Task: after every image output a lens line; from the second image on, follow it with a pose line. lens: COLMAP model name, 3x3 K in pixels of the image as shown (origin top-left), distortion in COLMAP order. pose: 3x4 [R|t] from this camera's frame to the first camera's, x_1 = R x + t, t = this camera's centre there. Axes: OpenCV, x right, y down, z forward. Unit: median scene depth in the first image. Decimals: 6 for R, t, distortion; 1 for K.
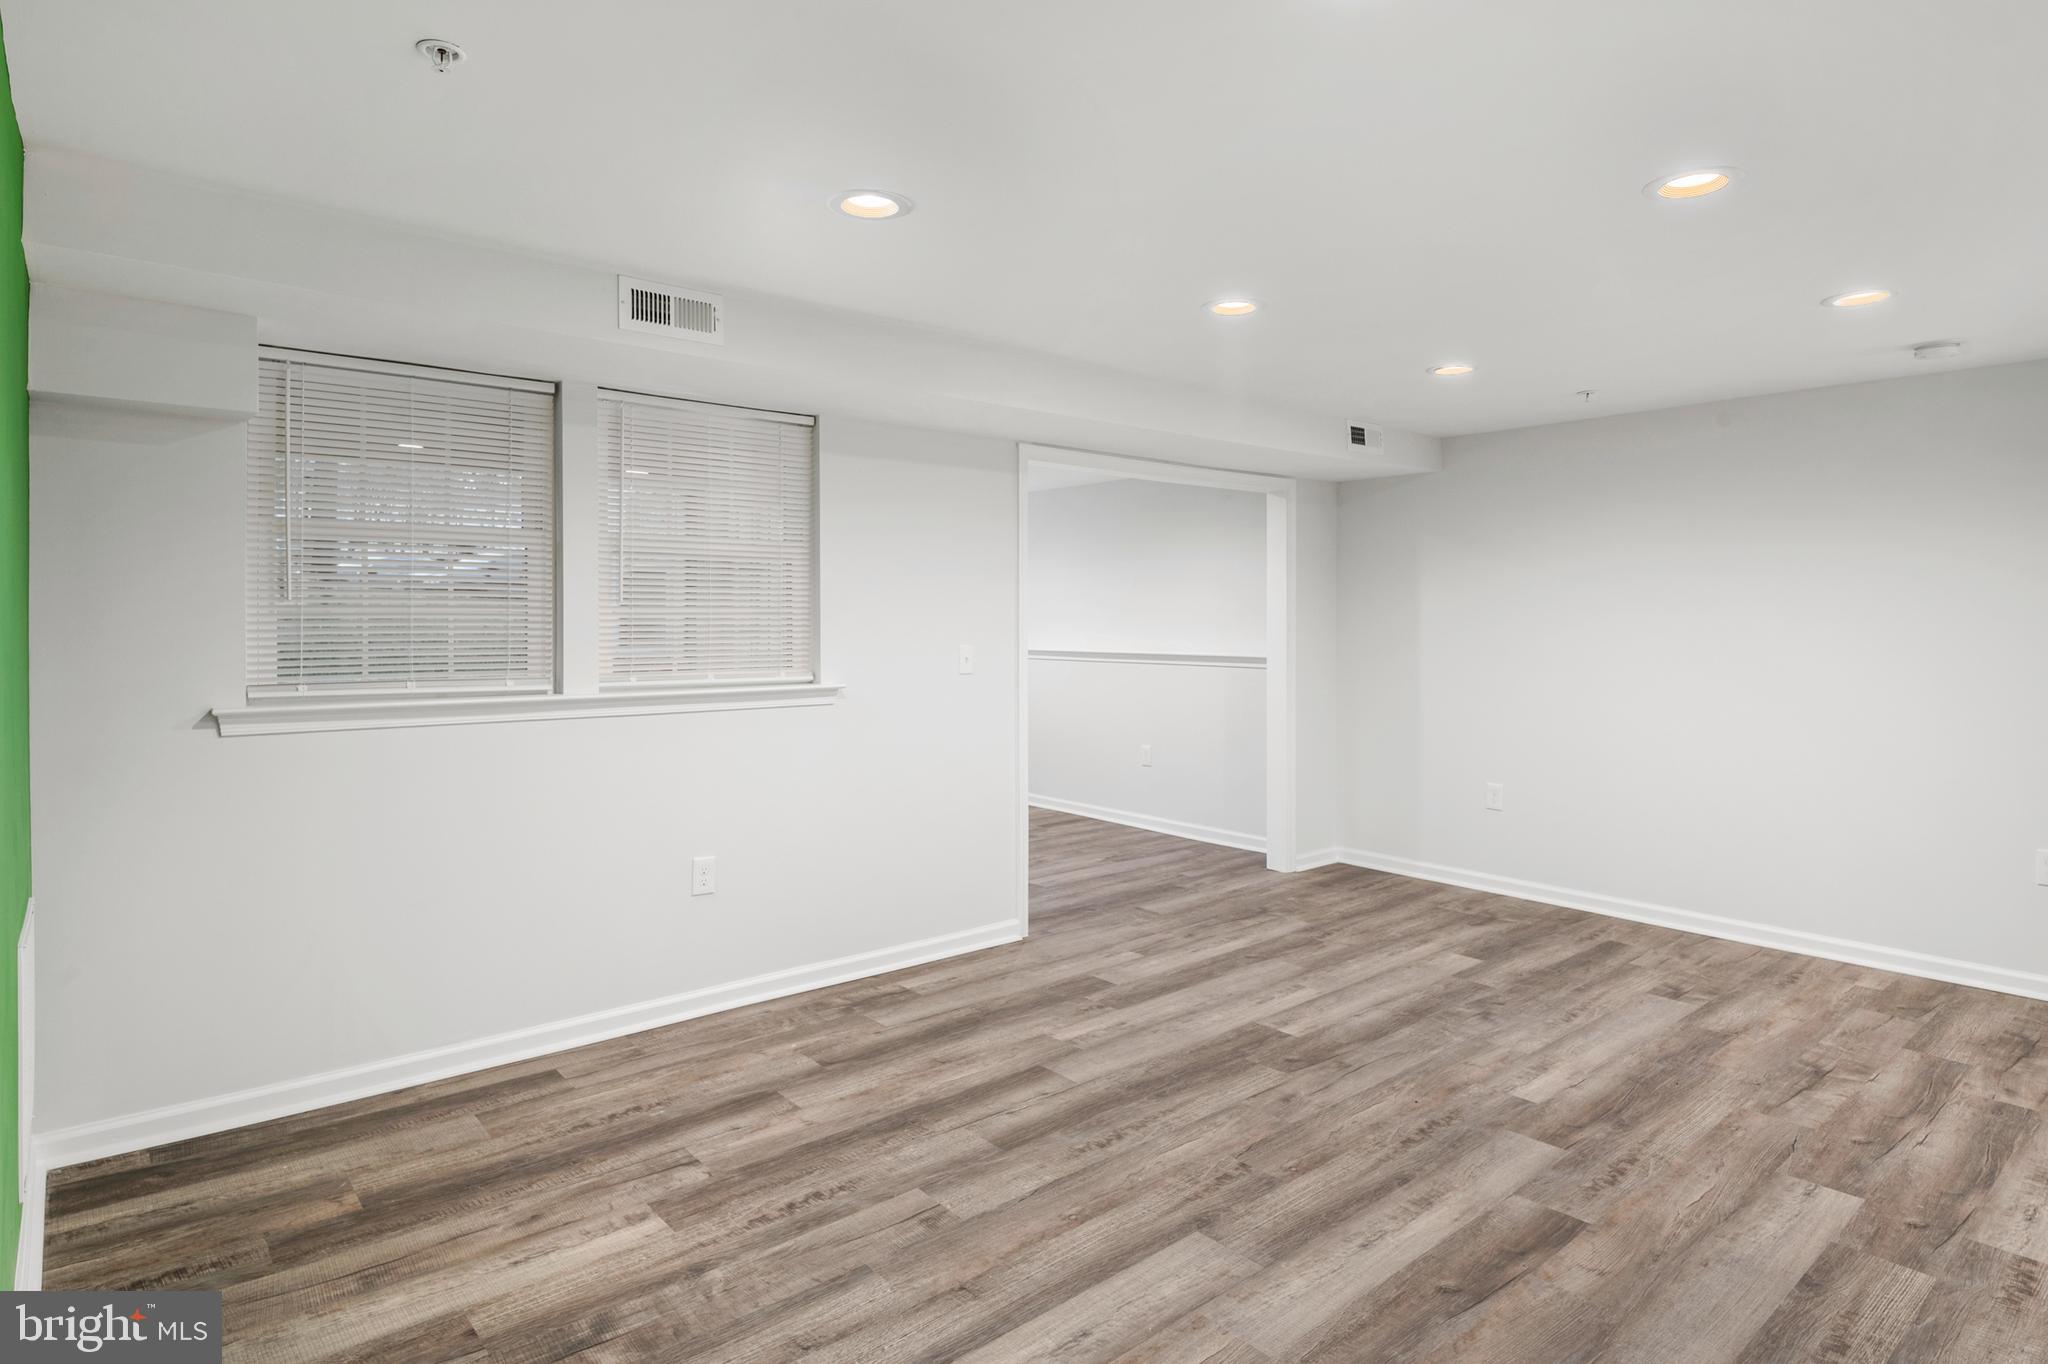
lens RADIAL K [[1112.4, 0, 1022.9], [0, 1112.4, 616.9], [0, 0, 1]] dist [0.001766, -0.002840]
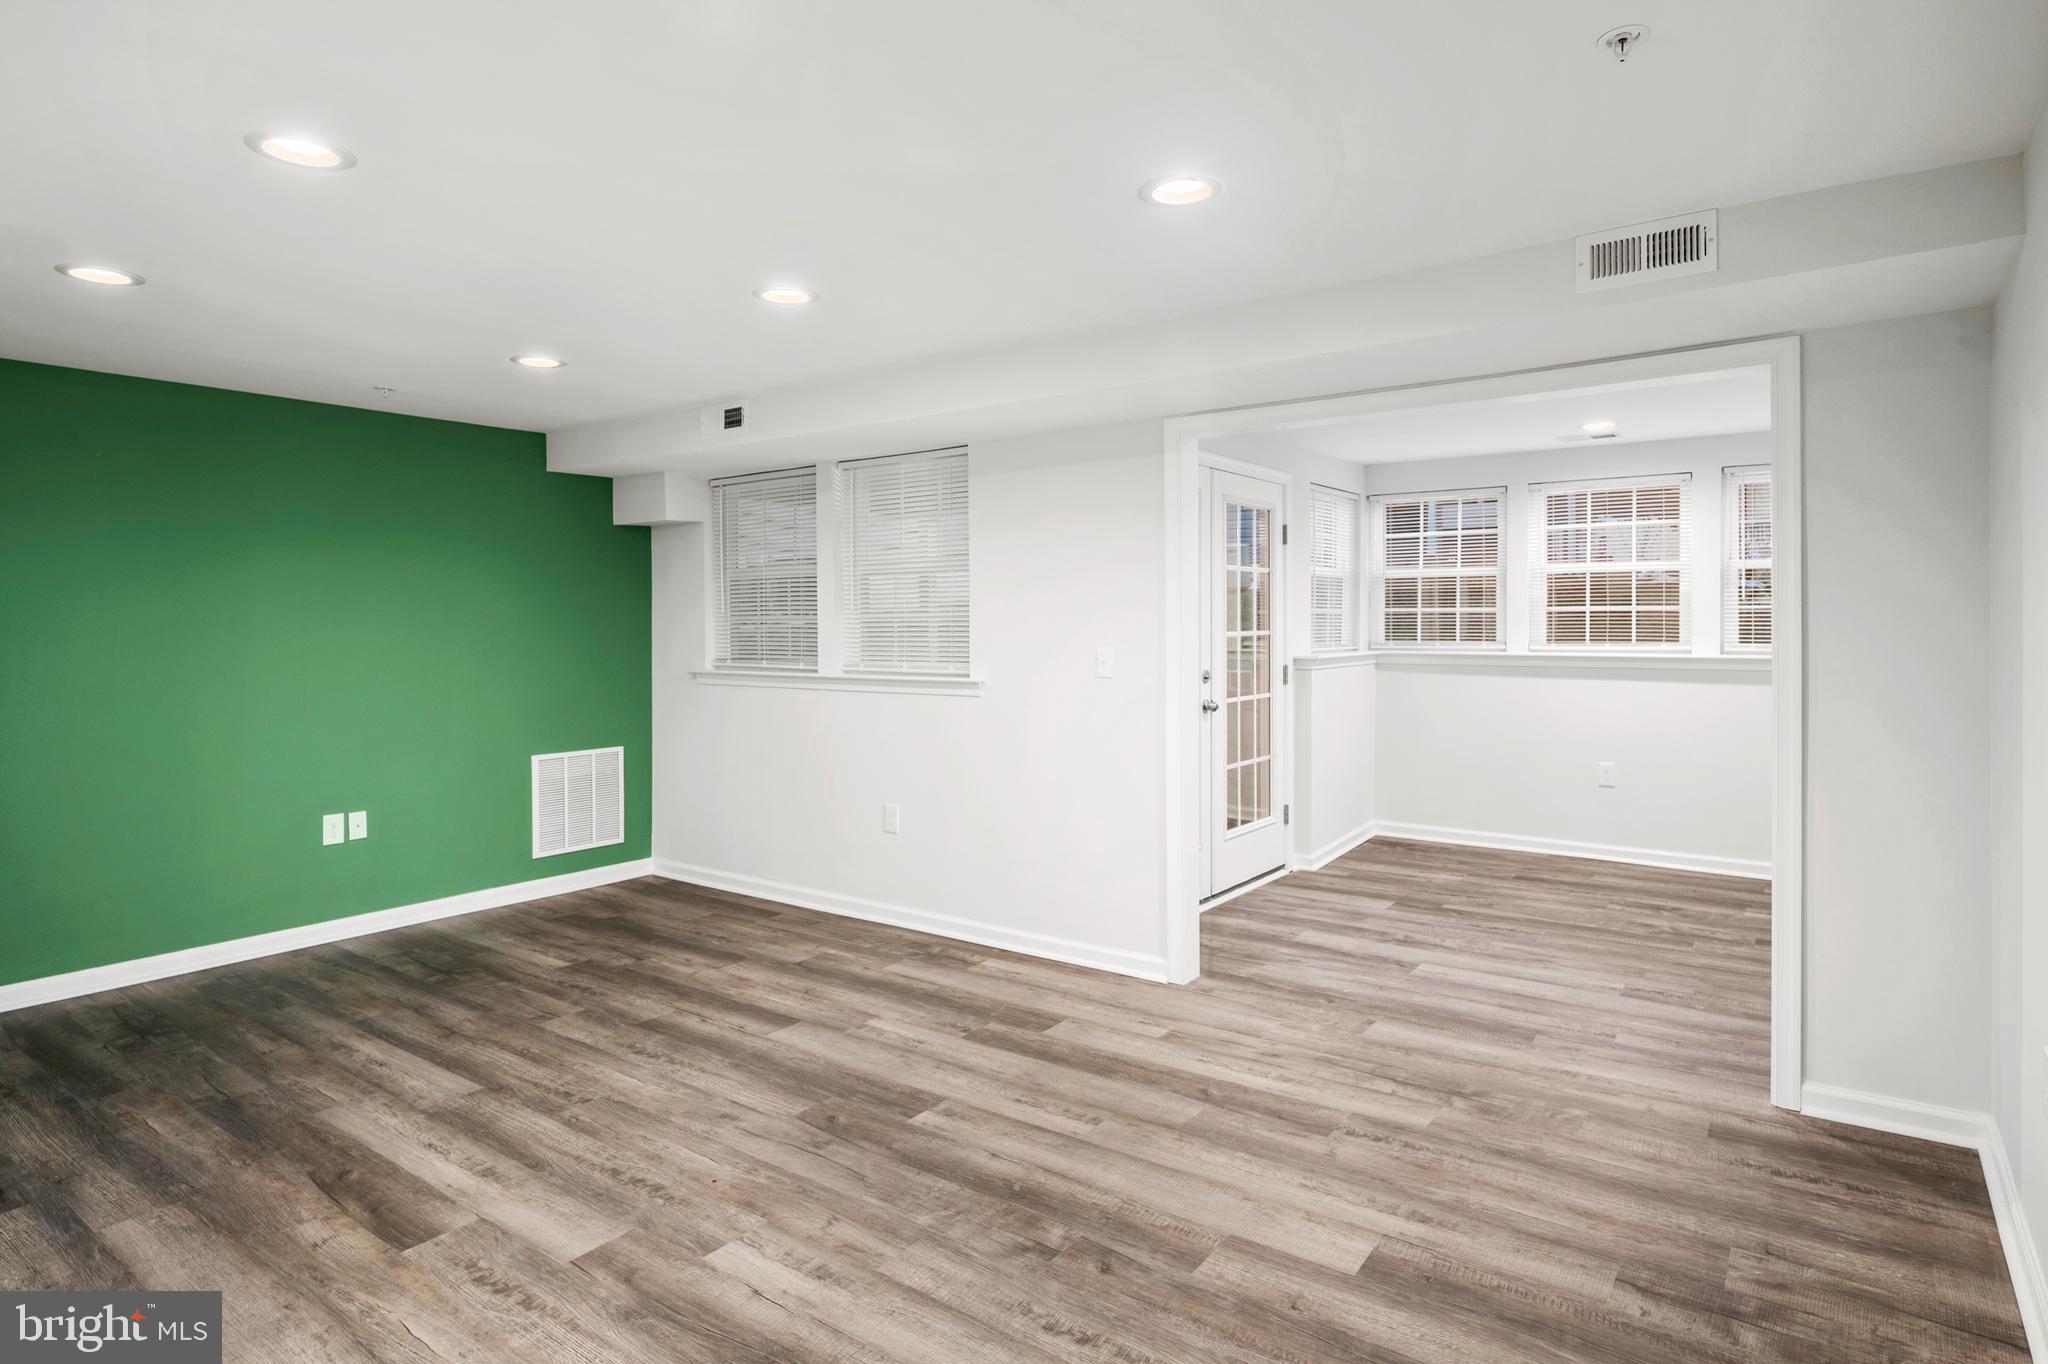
lens RADIAL K [[1112.4, 0, 1018.1], [0, 1112.4, 634.4], [0, 0, 1]] dist [0.001766, -0.002840]
pose [[0.228461, 0.005885, -0.973535, 1.242518], [0.012199, 0.999886, 0.008907, 0.008589], [0.973477, -0.013911, 0.228363, 1.038542]]
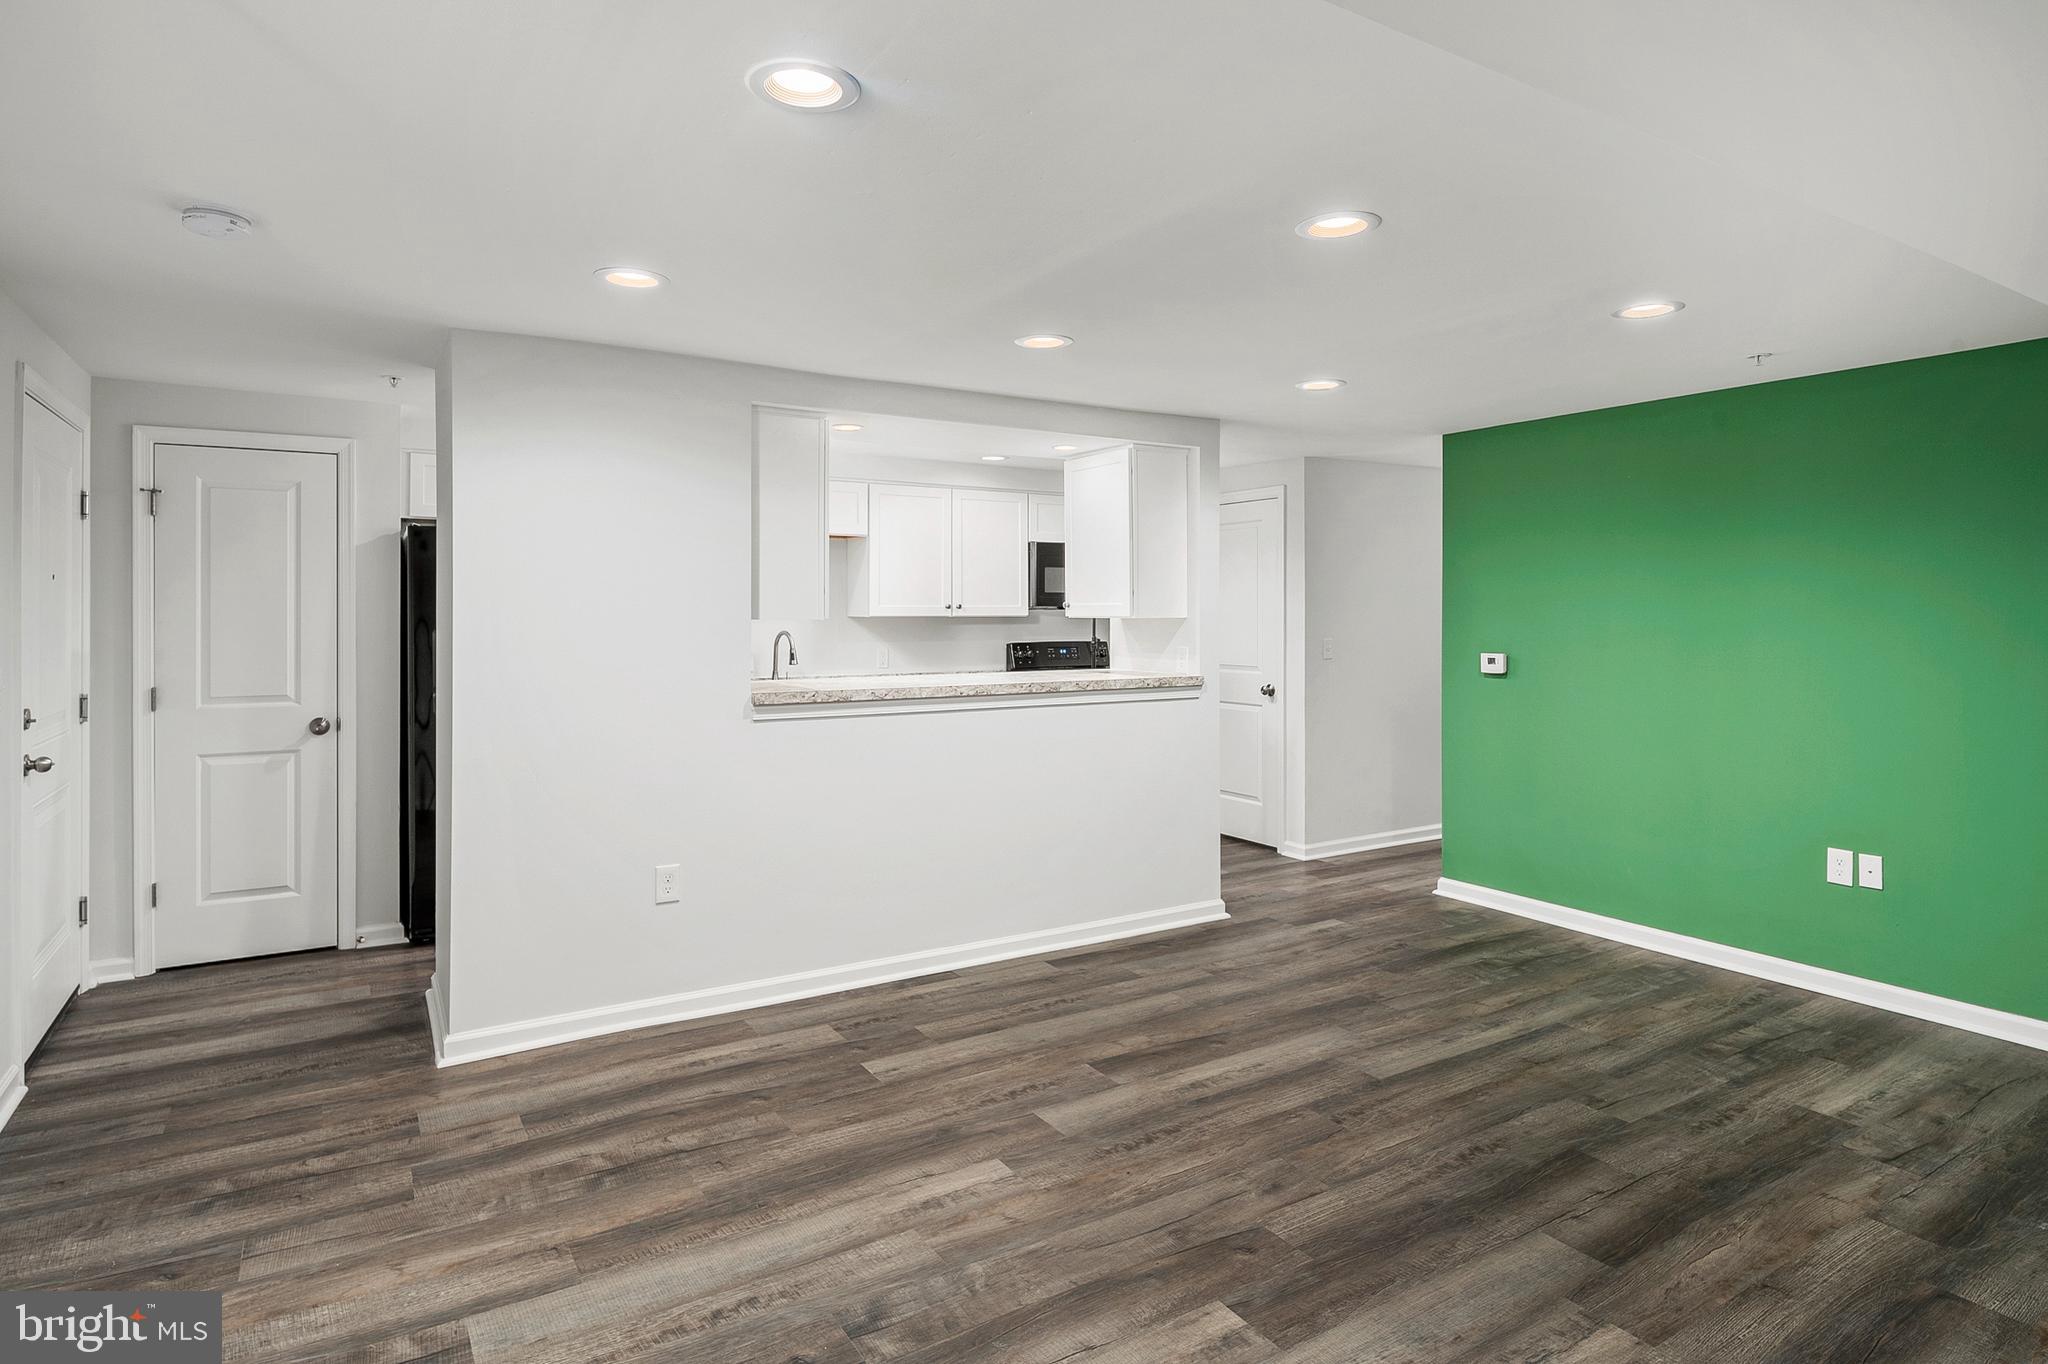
lens RADIAL K [[1112.4, 0, 1017.2], [0, 1112.4, 616.6], [0, 0, 1]] dist [0.001766, -0.002840]
pose [[-0.988473, -0.005382, 0.151304, 0.308916], [-0.005181, 0.999985, 0.001724, -0.012862], [-0.151311, 0.000920, -0.988486, 1.900087]]
